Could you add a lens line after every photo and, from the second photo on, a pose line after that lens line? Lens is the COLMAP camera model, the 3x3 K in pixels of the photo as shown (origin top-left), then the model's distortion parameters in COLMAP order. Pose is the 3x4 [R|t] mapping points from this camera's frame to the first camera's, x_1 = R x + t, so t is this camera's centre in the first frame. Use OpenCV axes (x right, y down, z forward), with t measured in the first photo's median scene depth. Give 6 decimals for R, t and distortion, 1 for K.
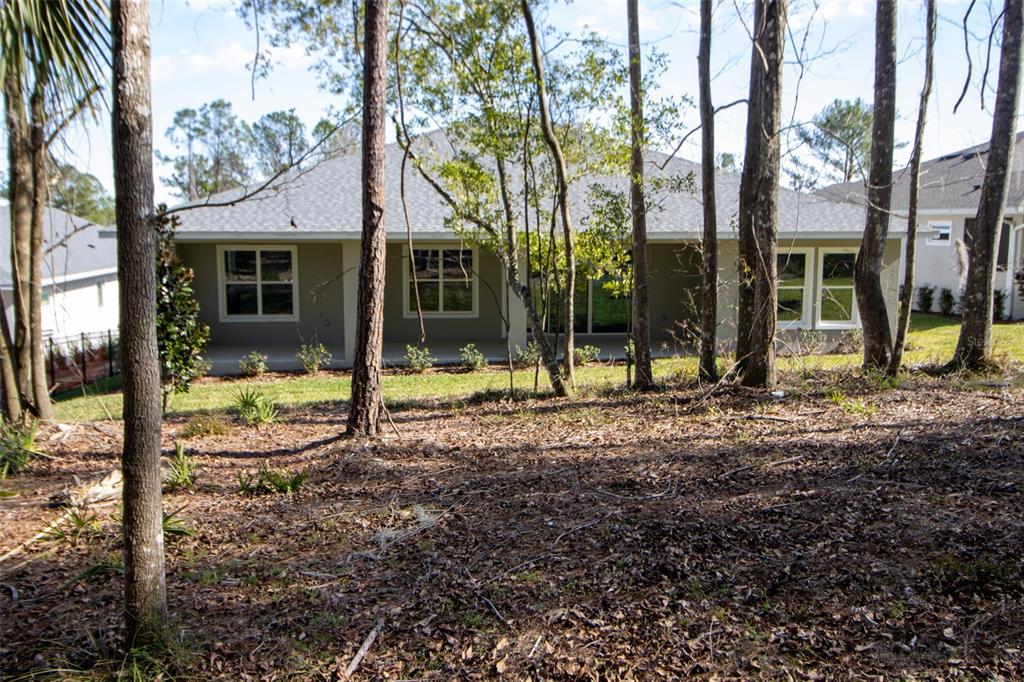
lens RADIAL K [[851.2, 0, 512.0], [0, 851.2, 341.0], [0, 0, 1]] dist [-0.156560, 0.131689]
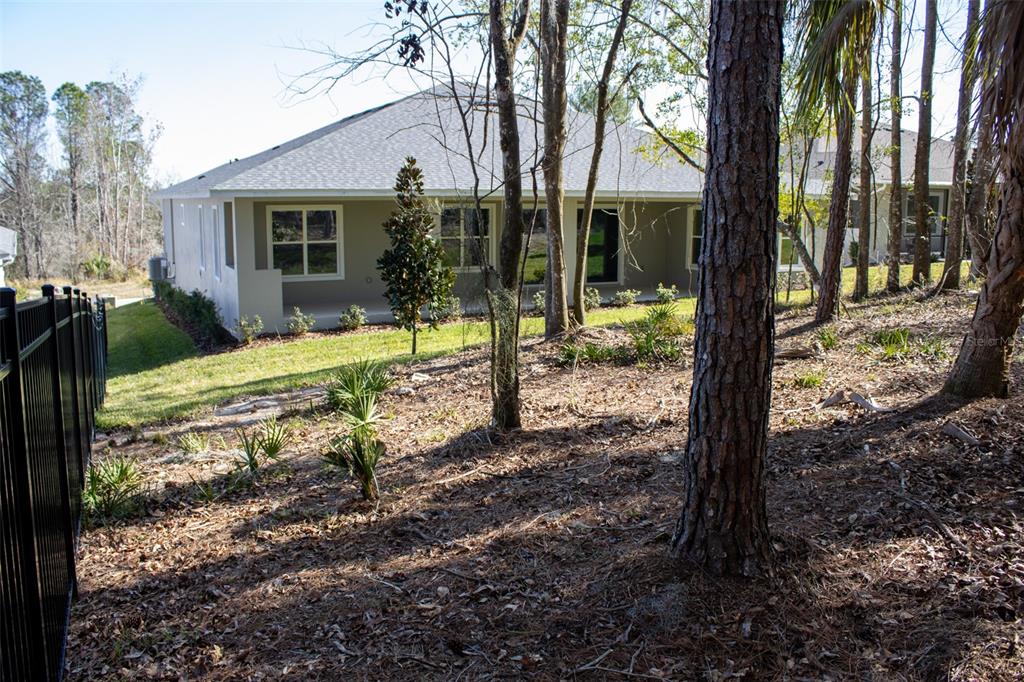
lens RADIAL K [[851.2, 0, 512.0], [0, 851.2, 341.0], [0, 0, 1]] dist [-0.156560, 0.131689]
pose [[0.935951, -0.056439, 0.347577, -0.425464], [0.046010, 0.998211, 0.038192, 0.021642], [-0.349110, -0.019754, 0.936873, -0.035093]]
